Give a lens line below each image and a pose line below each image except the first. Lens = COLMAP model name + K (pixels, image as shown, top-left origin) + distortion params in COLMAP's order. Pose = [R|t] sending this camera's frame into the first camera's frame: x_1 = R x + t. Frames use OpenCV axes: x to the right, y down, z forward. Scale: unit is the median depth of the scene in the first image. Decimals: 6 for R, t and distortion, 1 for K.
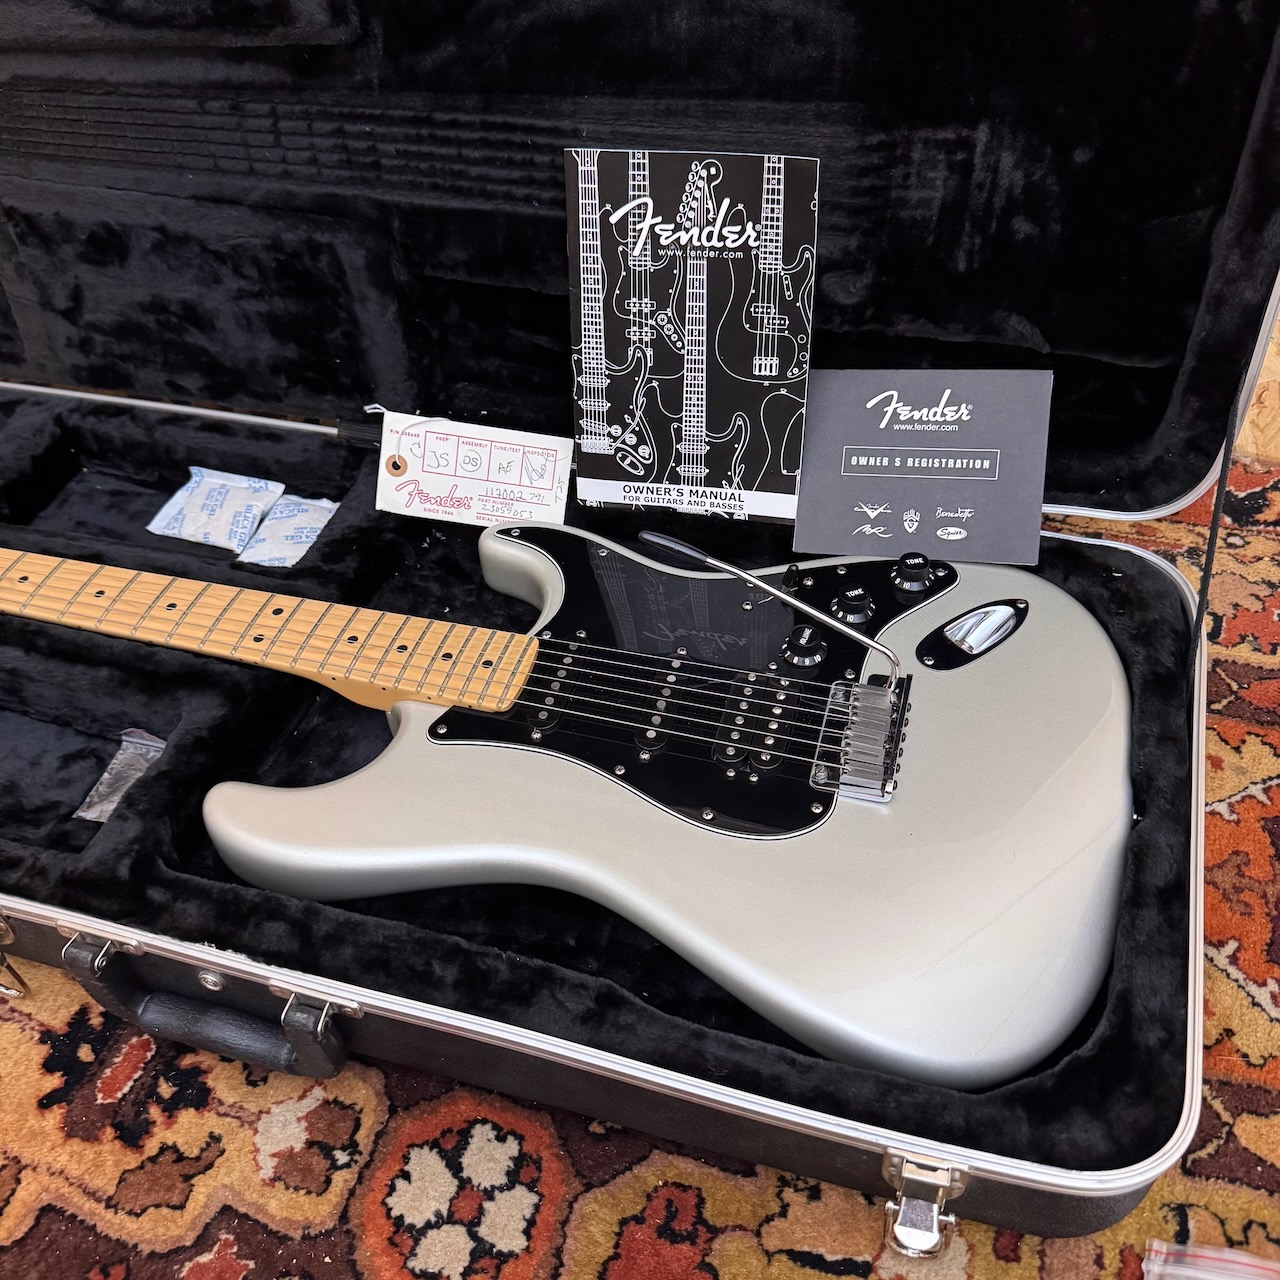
lens RADIAL K [[1200.0, 0, 670.5], [0, 1200.0, 645.8], [0, 0, 1]] dist [-0.017196, 0.000000]
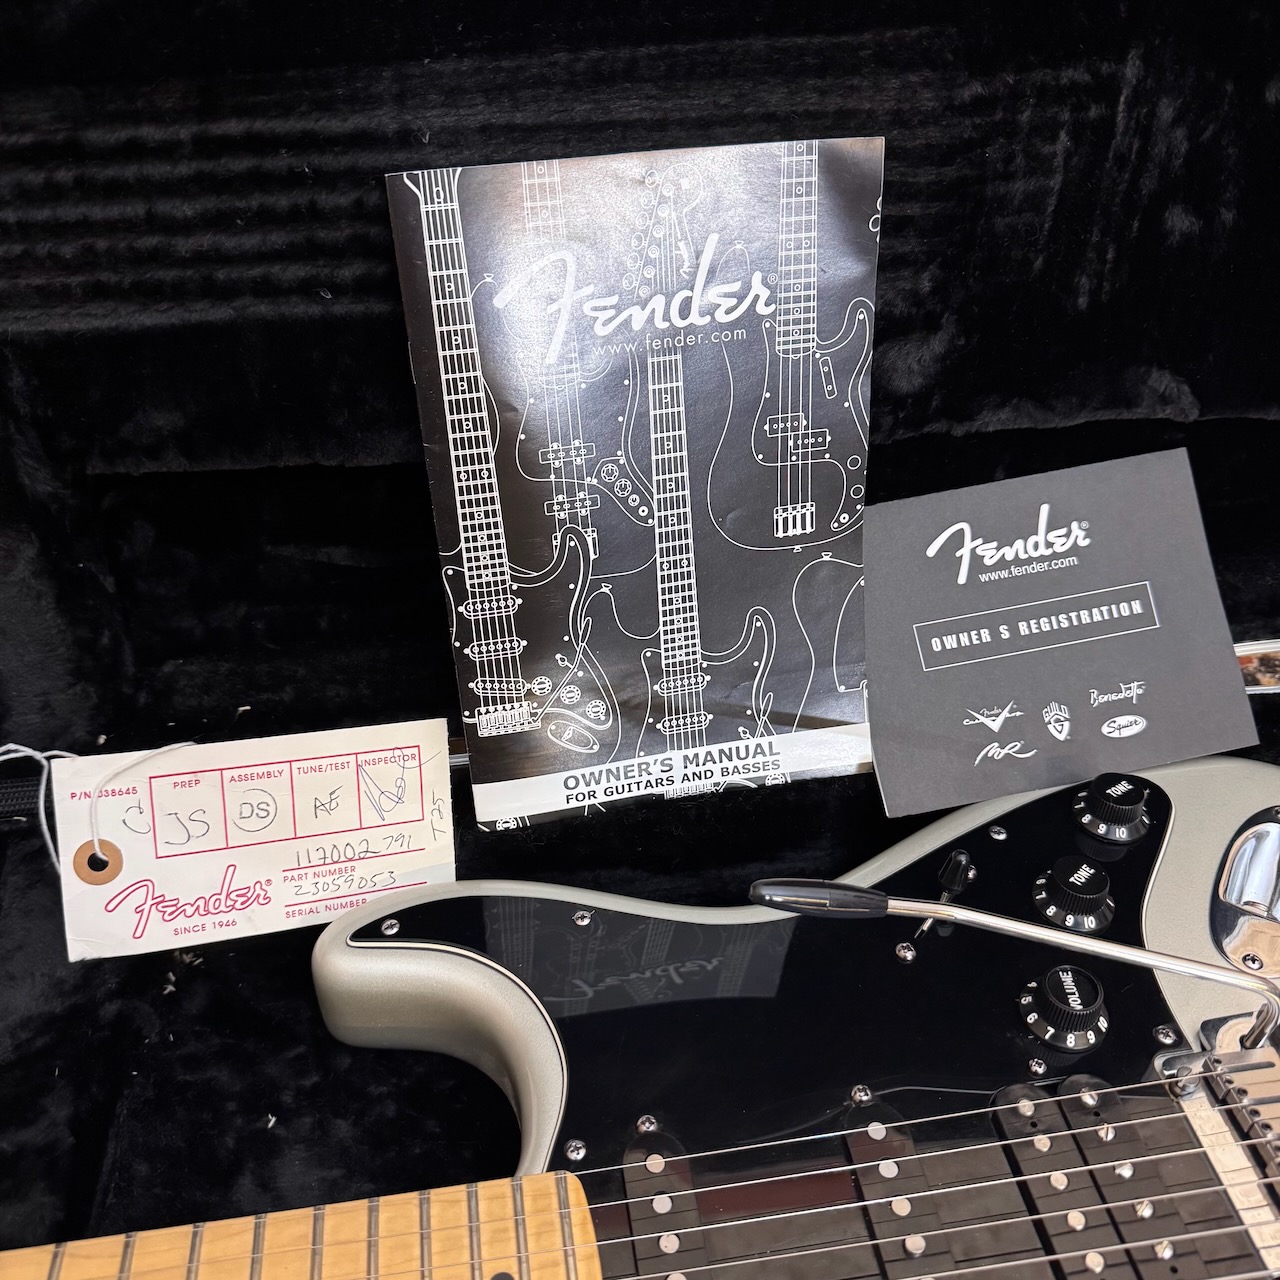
lens RADIAL K [[1200.0, 0, 646.5], [0, 1200.0, 640.1], [0, 0, 1]] dist [-0.017196, 0.000000]
pose [[0.907104, -0.219081, 0.359397, -0.197159], [0.264200, 0.961062, -0.080986, -0.149934], [-0.327660, 0.168415, 0.929664, 0.500058]]
